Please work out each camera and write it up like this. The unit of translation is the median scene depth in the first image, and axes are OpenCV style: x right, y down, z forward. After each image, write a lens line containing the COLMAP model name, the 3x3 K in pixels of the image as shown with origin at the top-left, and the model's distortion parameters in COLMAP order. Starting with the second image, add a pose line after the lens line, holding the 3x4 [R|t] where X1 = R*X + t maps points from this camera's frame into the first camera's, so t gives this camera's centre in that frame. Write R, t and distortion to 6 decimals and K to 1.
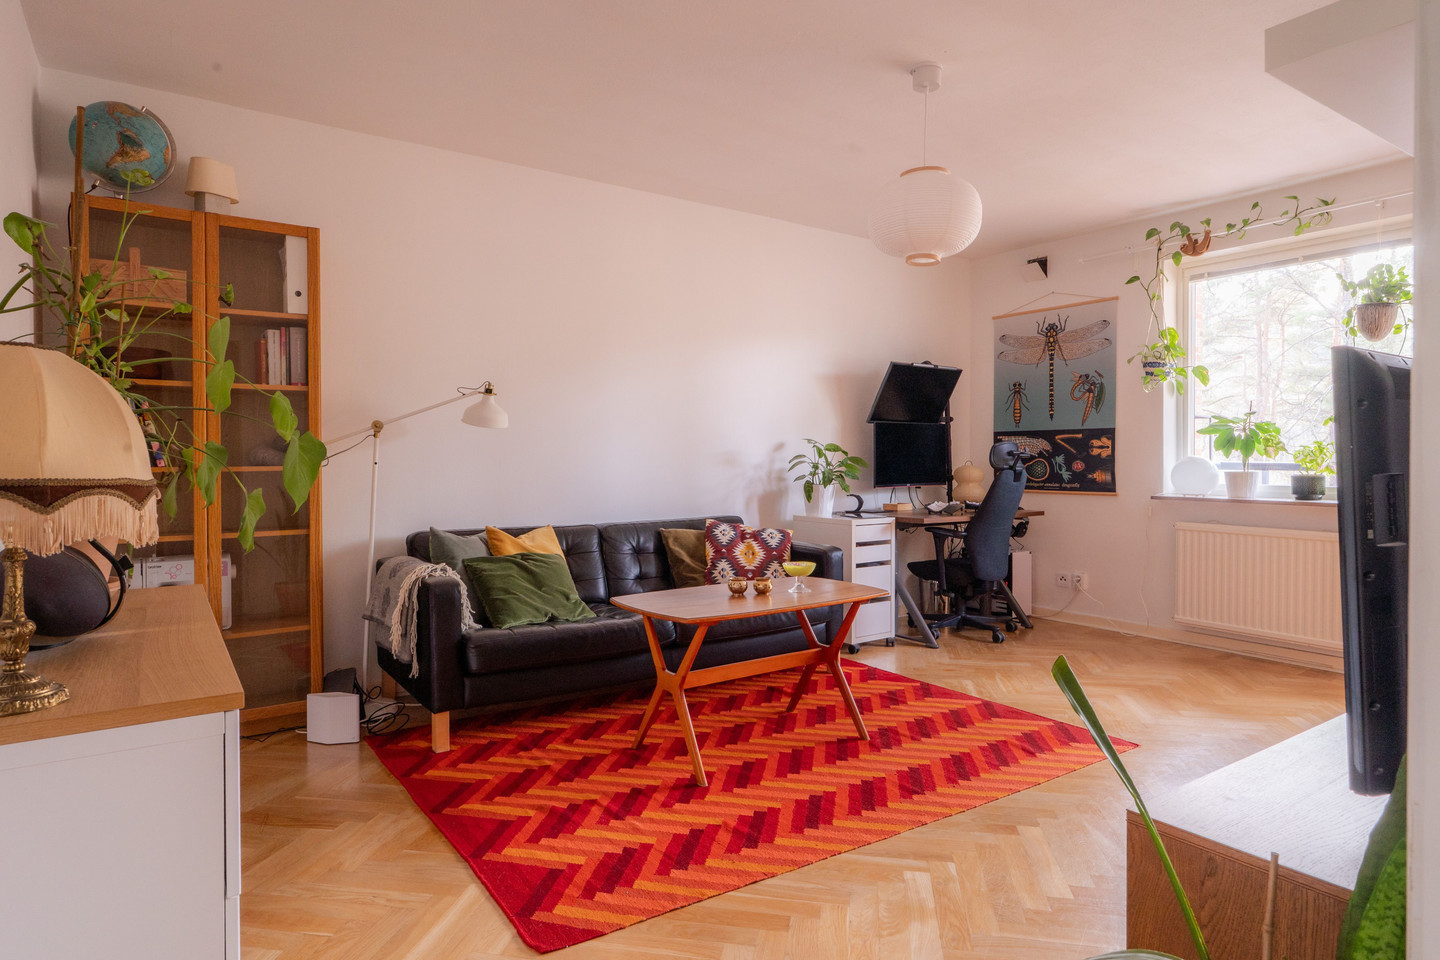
lens RADIAL K [[832.7, 0, 717.5], [0, 832.7, 458.9], [0, 0, 1]] dist [-0.000276, -0.000370]
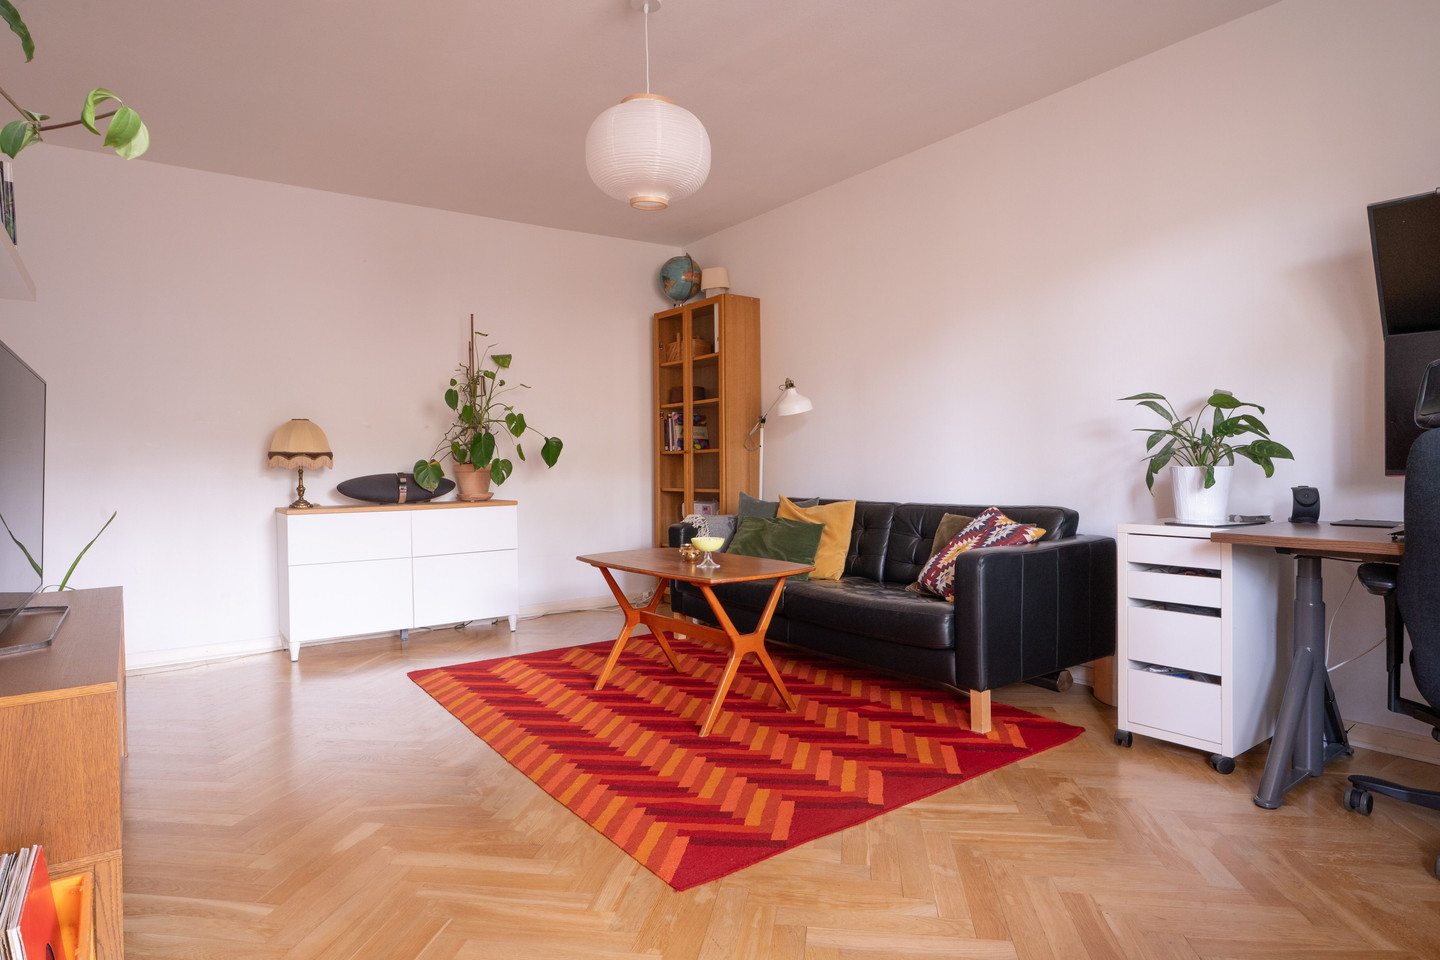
lens RADIAL K [[820.2, 0, 720.0], [0, 820.2, 480.0], [0, 0, 1]] dist [0.006457, -0.000310]
pose [[0.015323, 0.018906, -0.999704, 0.699210], [0.011497, 0.999752, 0.019084, 0.025402], [0.999817, -0.011786, 0.015101, 0.656603]]
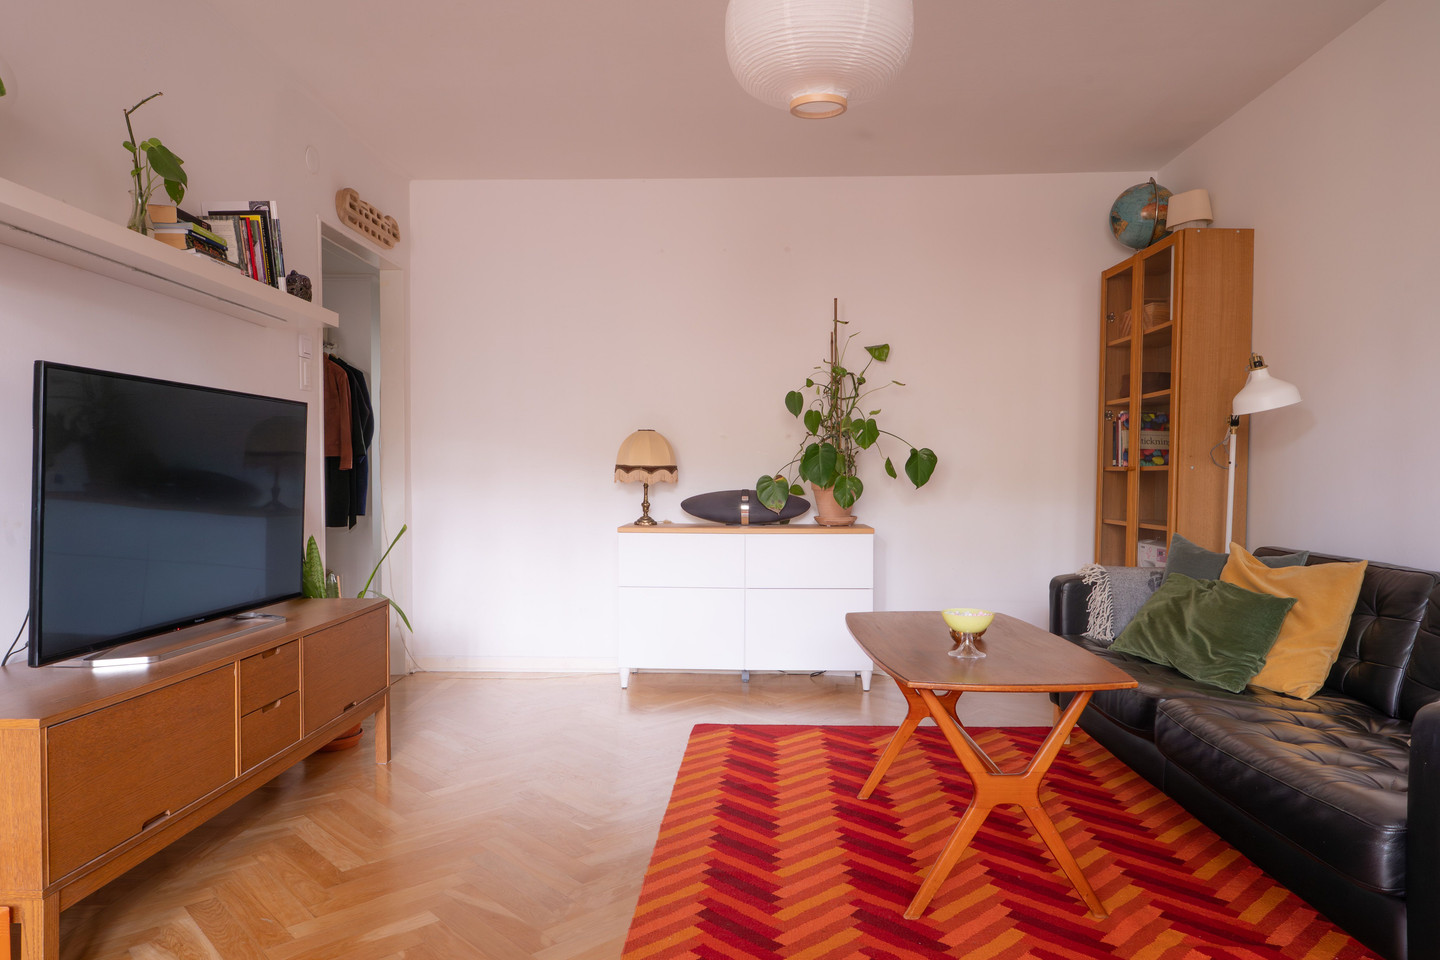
lens RADIAL K [[921.3, 0, 722.6], [0, 921.3, 498.9], [0, 0, 1]] dist [0.004036, -0.001035]
pose [[-0.596405, 0.020330, -0.802426, 0.507352], [-0.005855, 0.999542, 0.029675, 0.013152], [0.802662, 0.022396, -0.596013, 0.831465]]
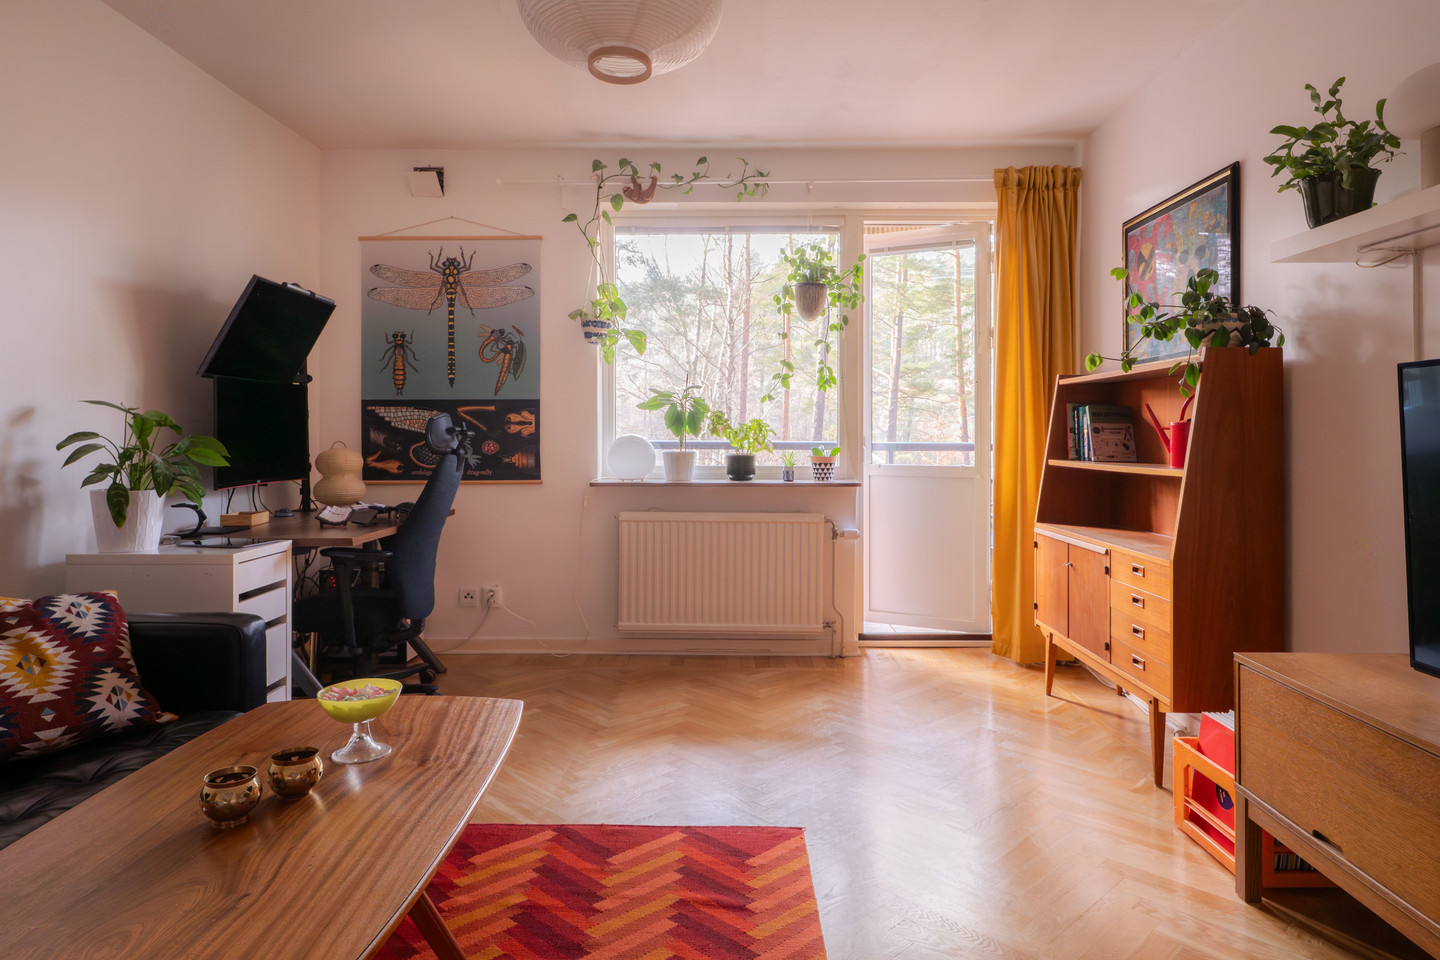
lens RADIAL K [[860.9, 0, 716.0], [0, 860.9, 429.8], [0, 0, 1]] dist [0.000984, -0.000293]
pose [[0.582352, 0.003933, 0.812927, -0.101323], [0.002400, 0.999976, -0.006557, -0.002018], [-0.812933, 0.005770, 0.582329, 0.395048]]
